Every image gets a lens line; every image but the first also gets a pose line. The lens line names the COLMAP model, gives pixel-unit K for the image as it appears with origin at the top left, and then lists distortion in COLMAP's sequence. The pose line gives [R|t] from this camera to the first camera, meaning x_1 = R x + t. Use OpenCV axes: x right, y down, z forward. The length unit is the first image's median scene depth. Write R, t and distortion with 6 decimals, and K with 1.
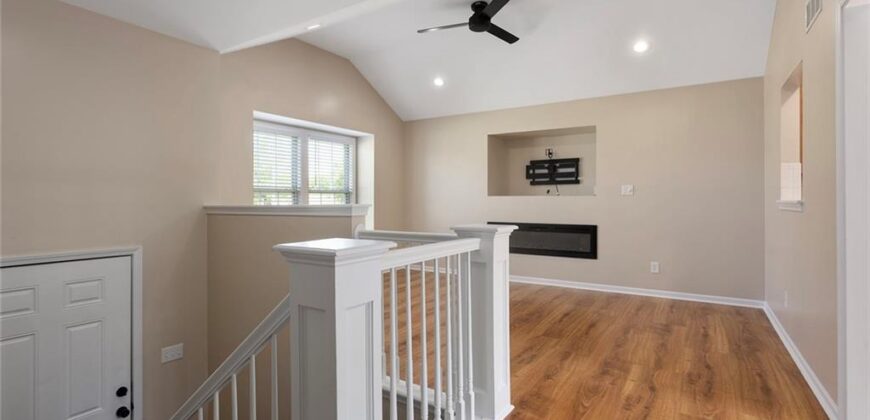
lens RADIAL K [[418.4, 0, 431.2], [0, 418.4, 196.0], [0, 0, 1]] dist [0.001045, 0.000784]
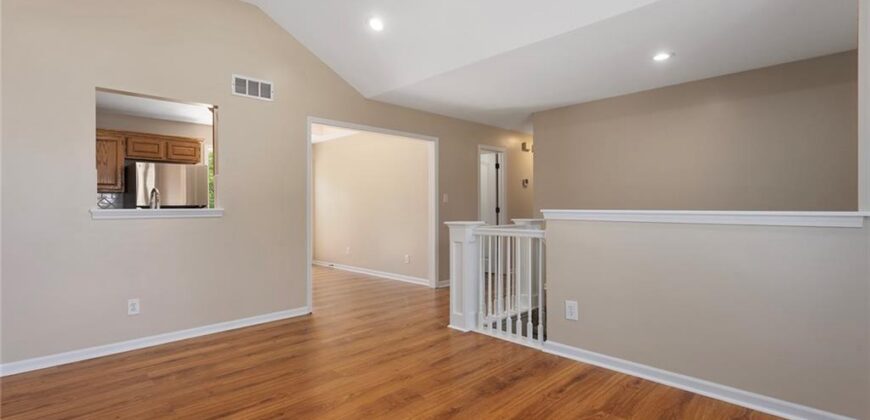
lens RADIAL K [[410.2, 0, 435.0], [0, 410.2, 210.0], [0, 0, 1]] dist [0.000381, 0.000217]
pose [[-0.975585, 0.004789, 0.219568, -0.050893], [0.003465, 0.999973, -0.006411, 0.011473], [-0.219593, -0.005494, -0.975576, 1.047704]]
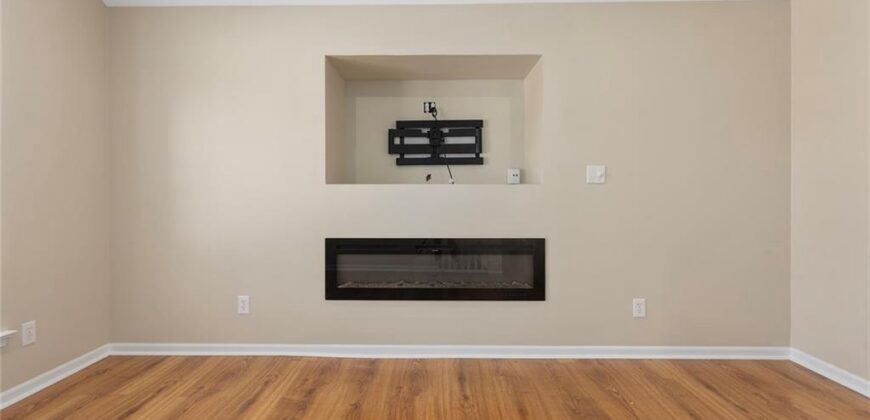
lens RADIAL K [[418.4, 0, 431.2], [0, 418.4, 196.0], [0, 0, 1]] dist [0.001045, 0.000784]
pose [[0.849049, -0.005471, 0.528286, -0.015674], [-0.003653, 0.999862, 0.016226, 0.005610], [-0.528302, -0.015707, 0.848911, 0.560681]]
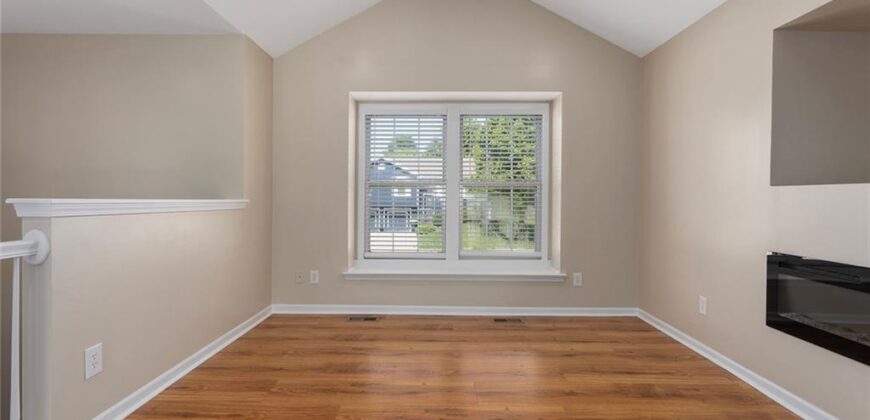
lens RADIAL K [[418.5, 0, 428.7], [0, 418.5, 199.9], [0, 0, 1]] dist [0.014221, 0.000038]
pose [[0.522171, 0.008000, -0.852803, 0.322560], [0.005604, 0.999902, 0.012812, 0.006440], [0.852822, -0.011469, 0.522075, 0.546749]]
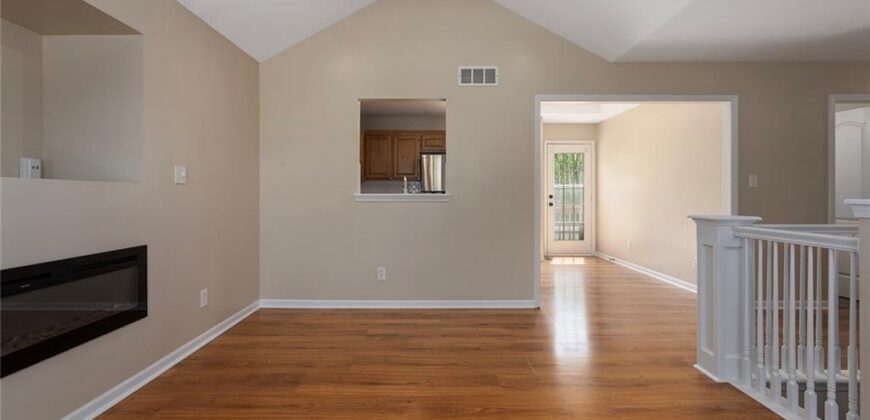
lens RADIAL K [[418.4, 0, 431.2], [0, 418.4, 196.0], [0, 0, 1]] dist [0.001045, 0.000784]
pose [[-0.537150, -0.003816, 0.843478, -0.163681], [-0.012381, 0.999918, -0.003361, 0.010286], [-0.843396, -0.012248, -0.537153, 0.894607]]
